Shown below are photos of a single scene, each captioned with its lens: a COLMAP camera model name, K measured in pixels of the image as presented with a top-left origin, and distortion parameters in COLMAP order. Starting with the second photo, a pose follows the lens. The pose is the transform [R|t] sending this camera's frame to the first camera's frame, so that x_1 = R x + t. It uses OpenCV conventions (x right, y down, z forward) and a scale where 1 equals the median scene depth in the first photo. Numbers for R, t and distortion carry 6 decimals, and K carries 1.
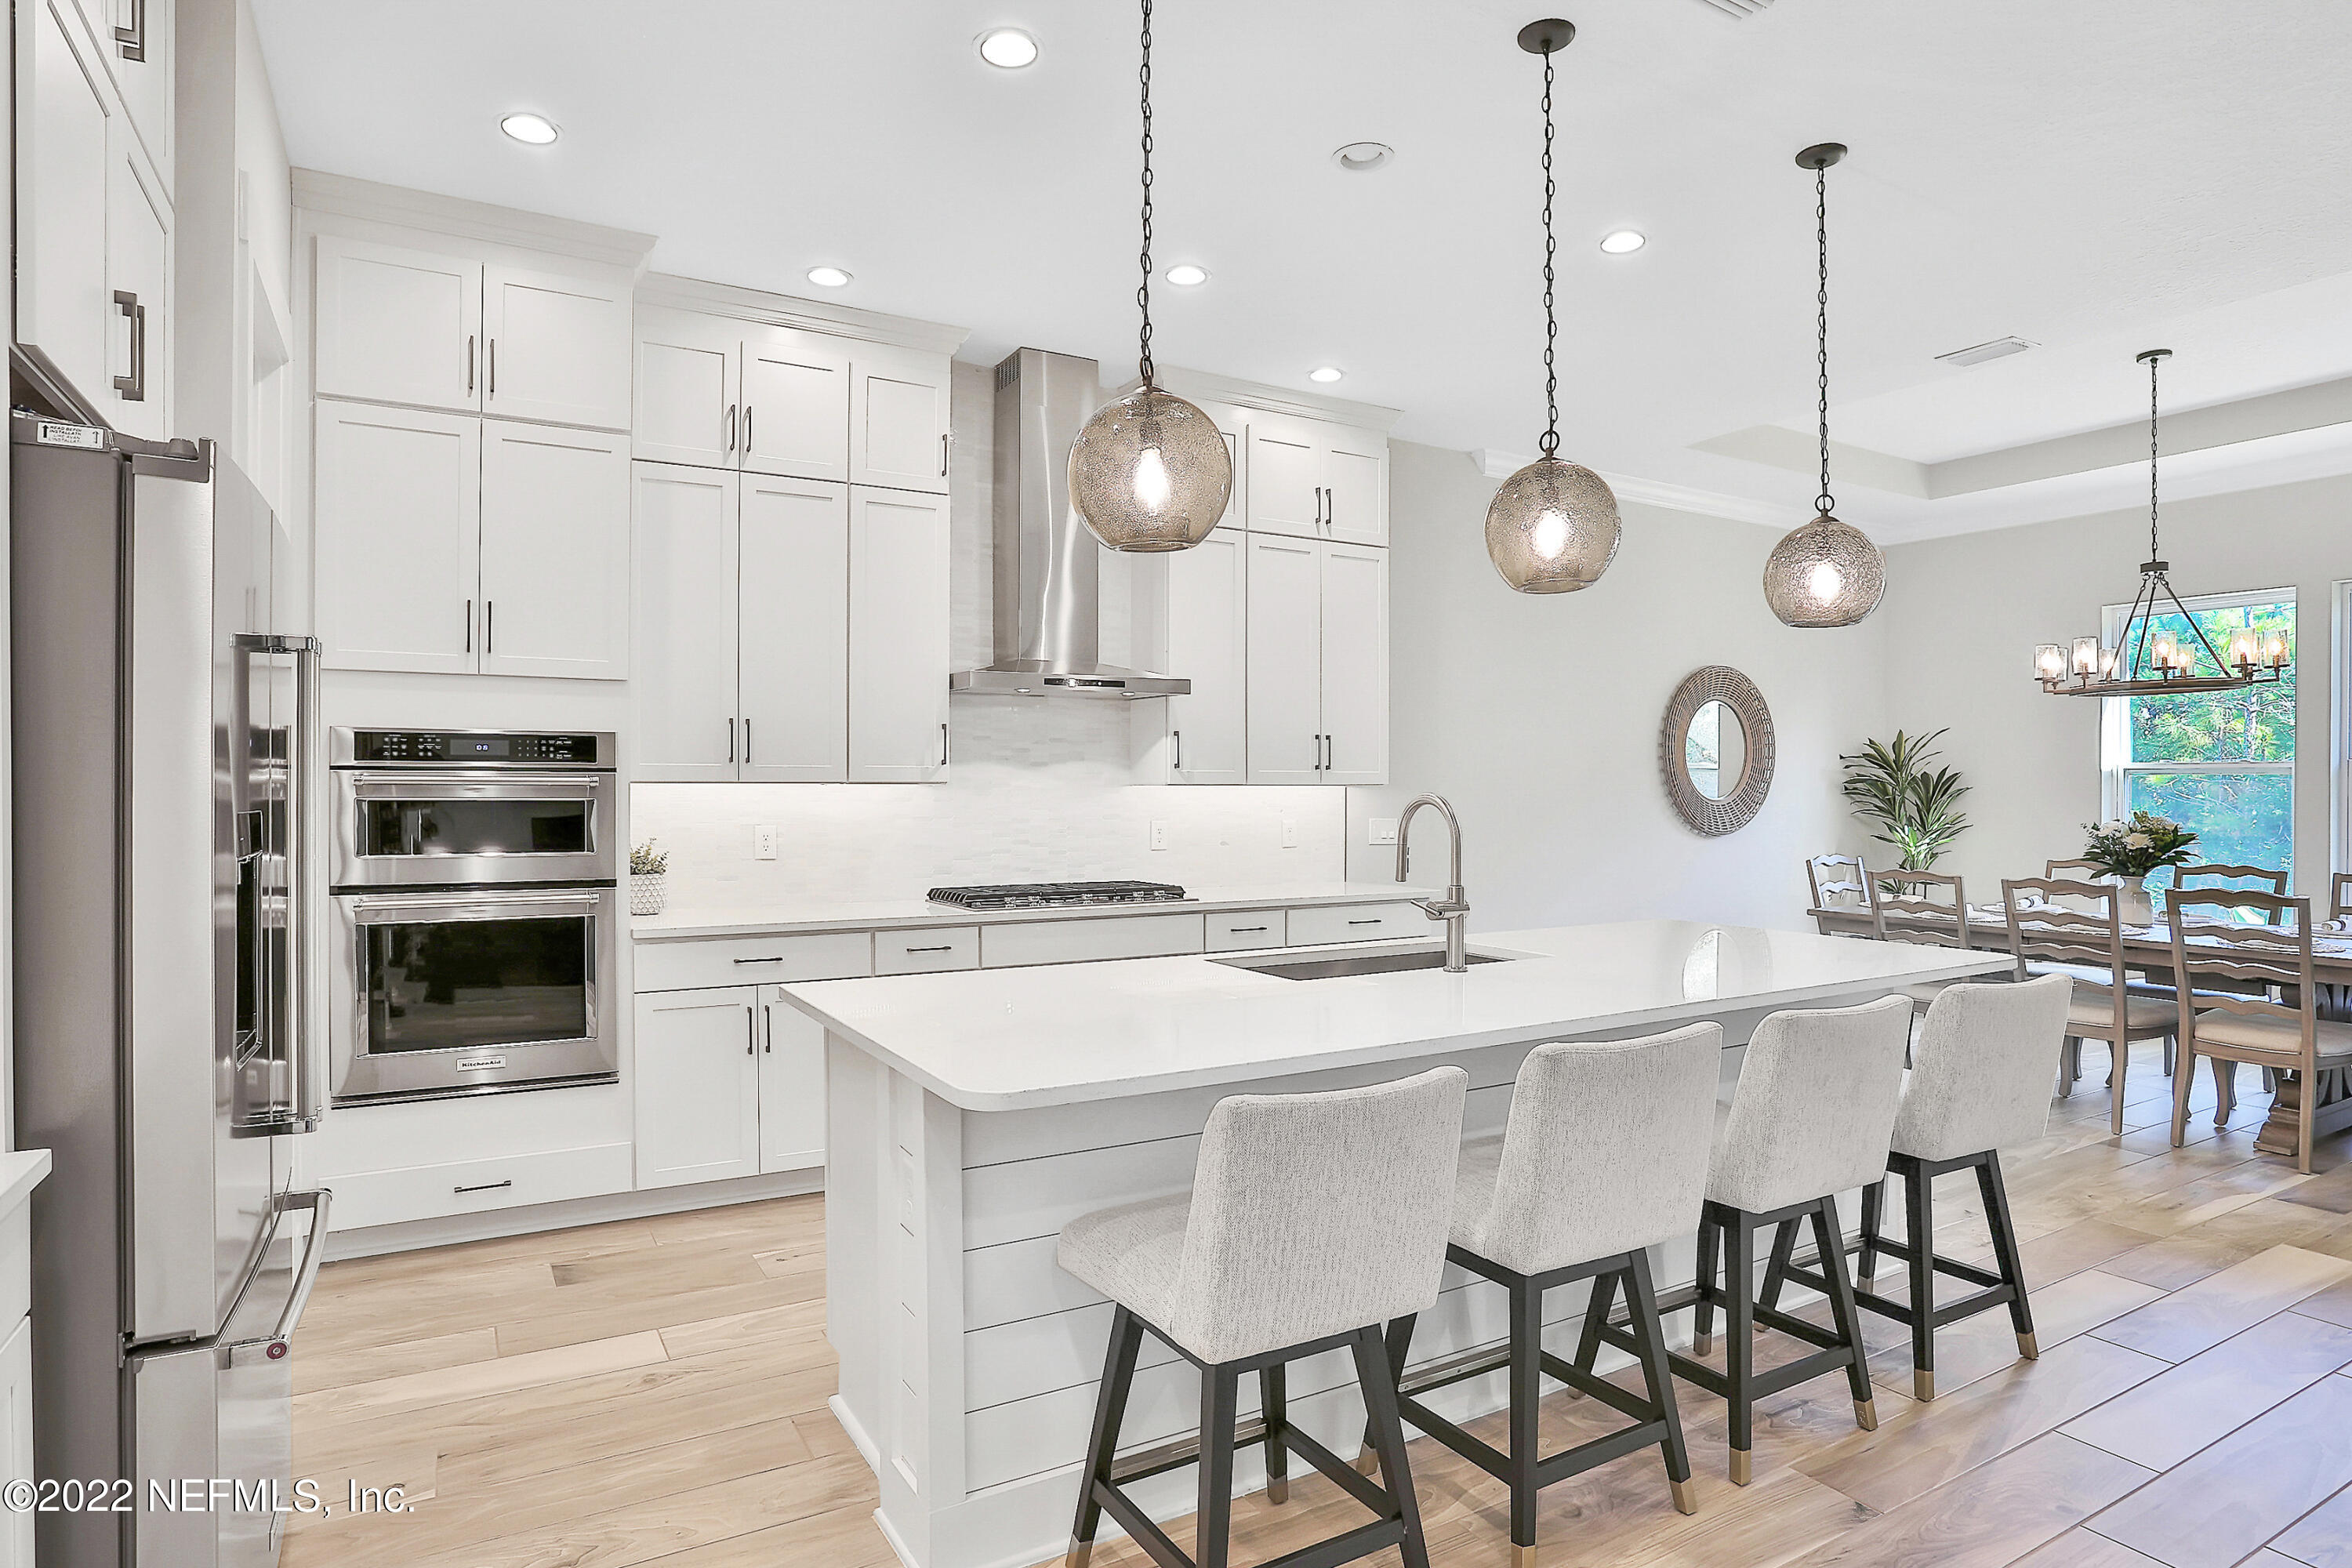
lens RADIAL K [[1282.8, 0, 1159.1], [0, 1282.8, 791.7], [0, 0, 1]] dist [-0.050943, 0.017446]
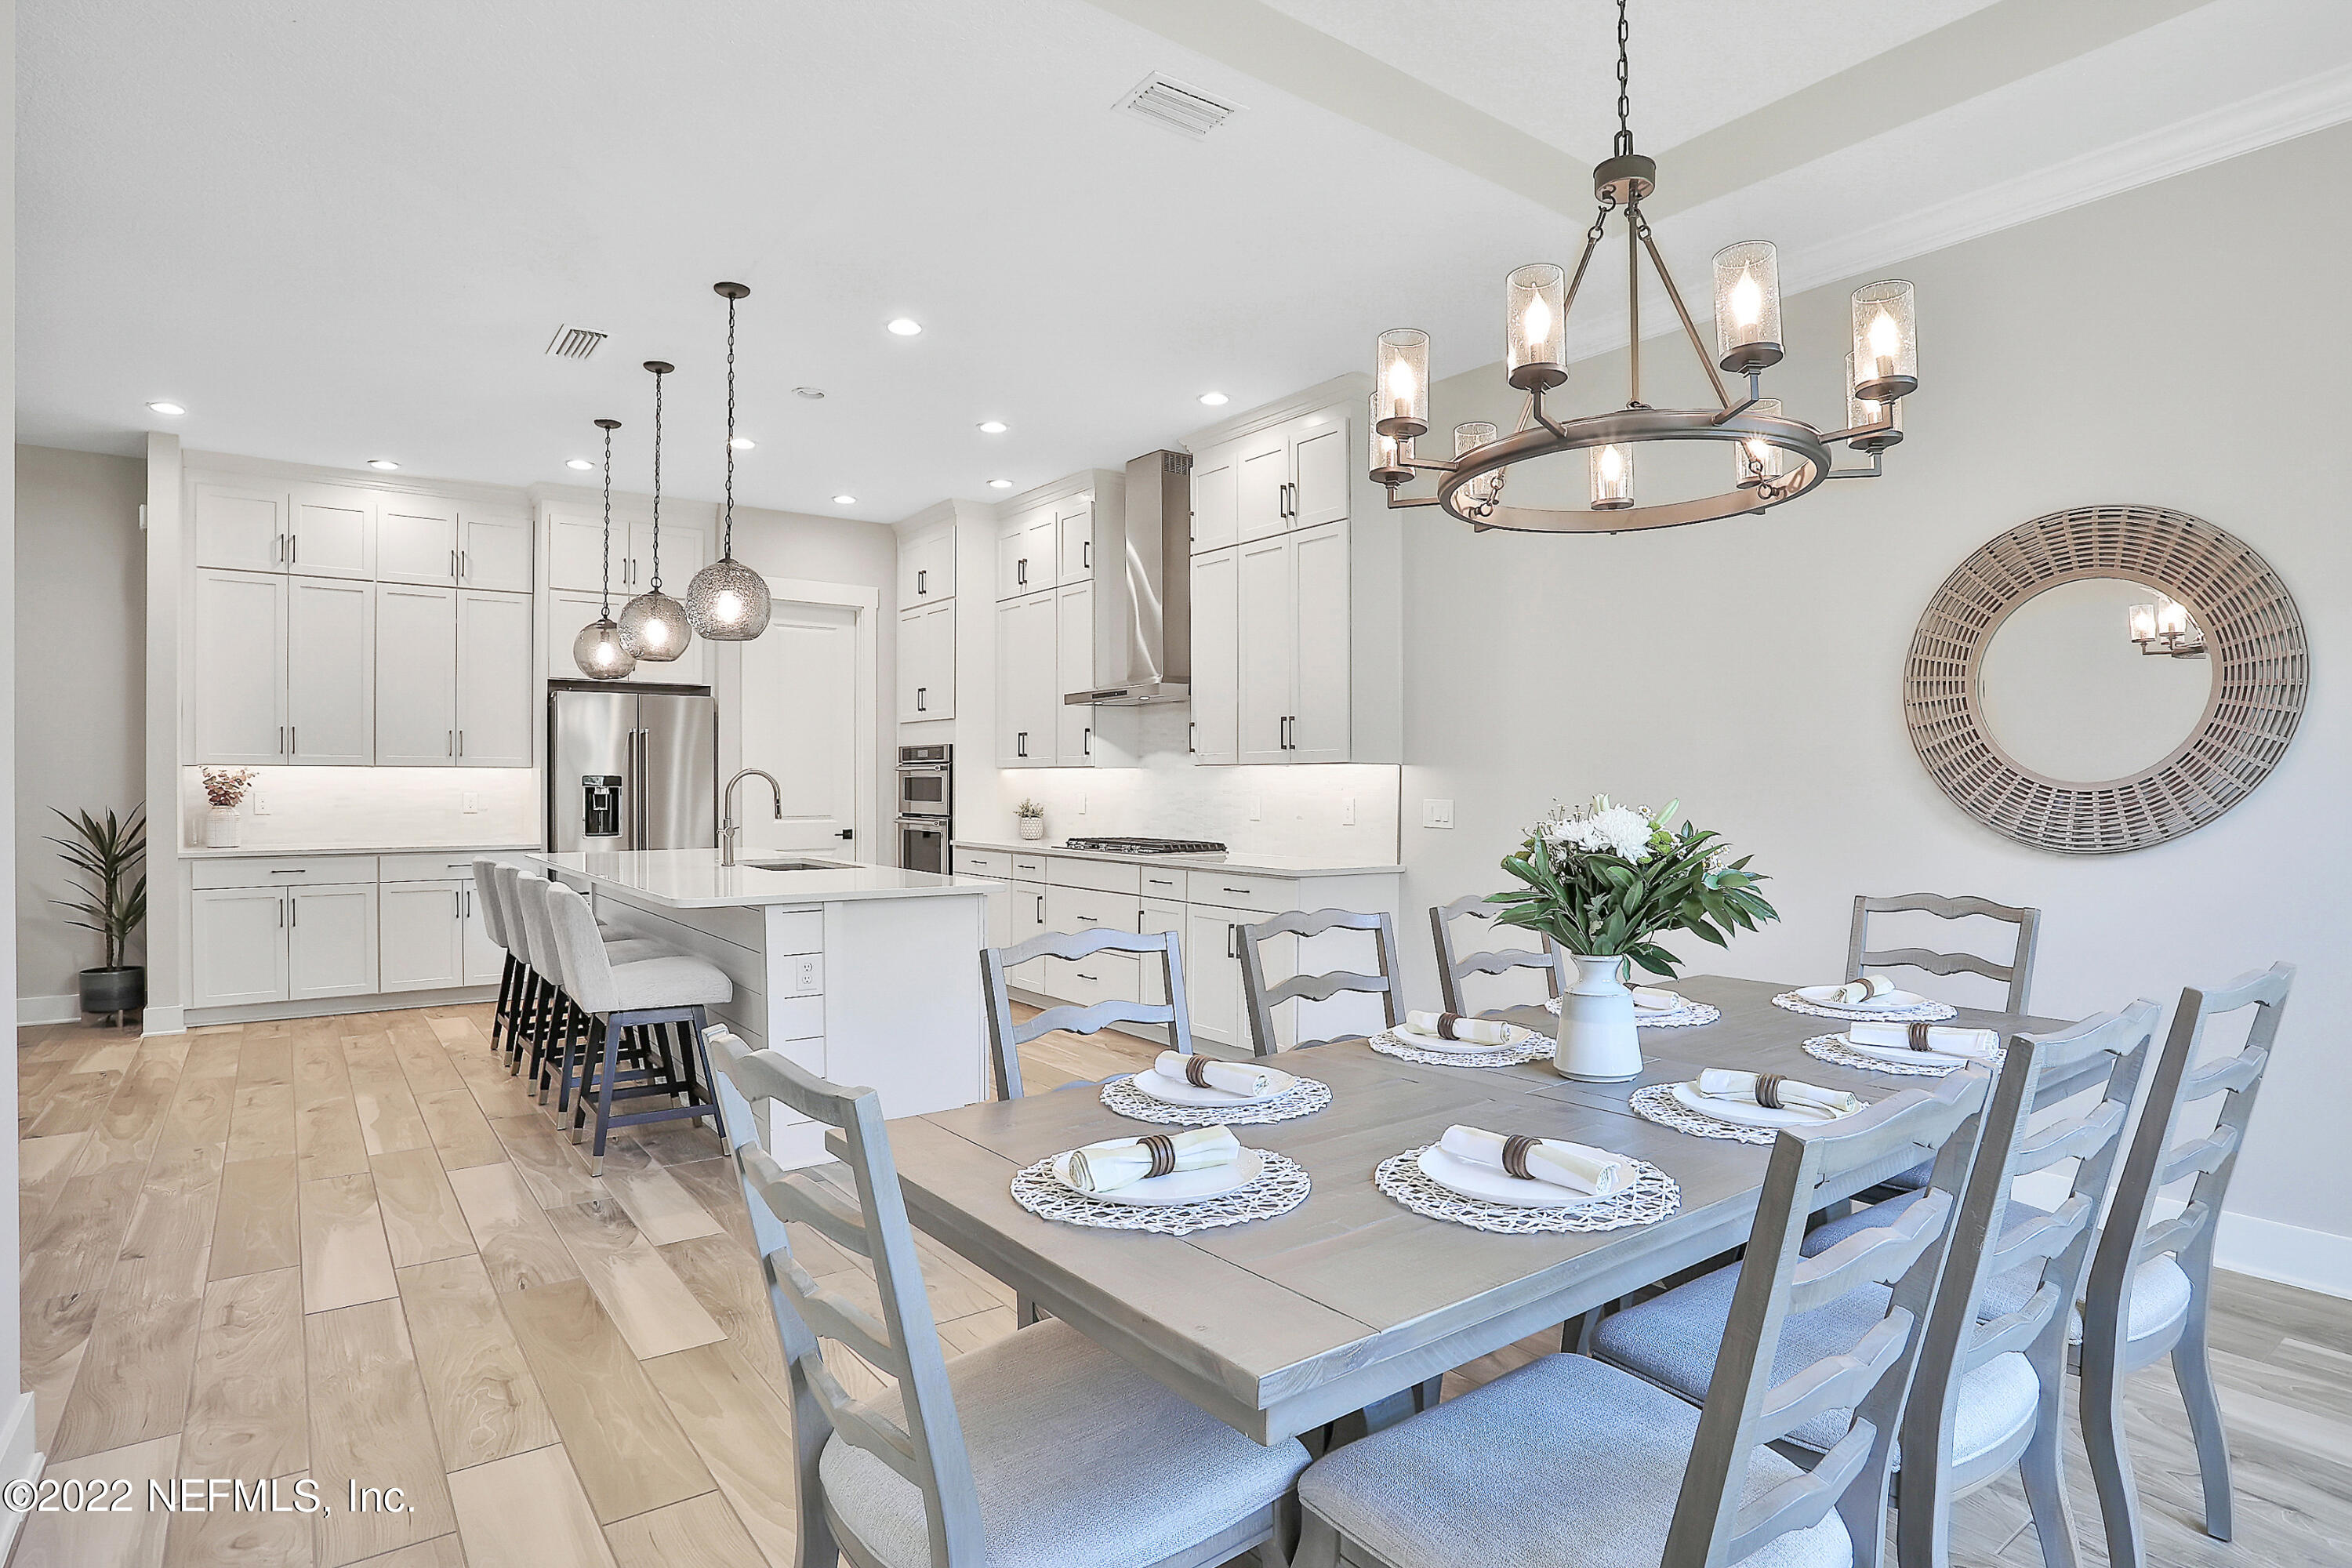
lens RADIAL K [[1245.5, 0, 1169.5], [0, 1245.5, 791.3], [0, 0, 1]] dist [-0.034812, 0.002125]
pose [[0.108470, 0.003882, -0.994092, 1.641191], [-0.005244, 0.999981, 0.003333, 0.021597], [0.994086, 0.004852, 0.108488, 1.152363]]
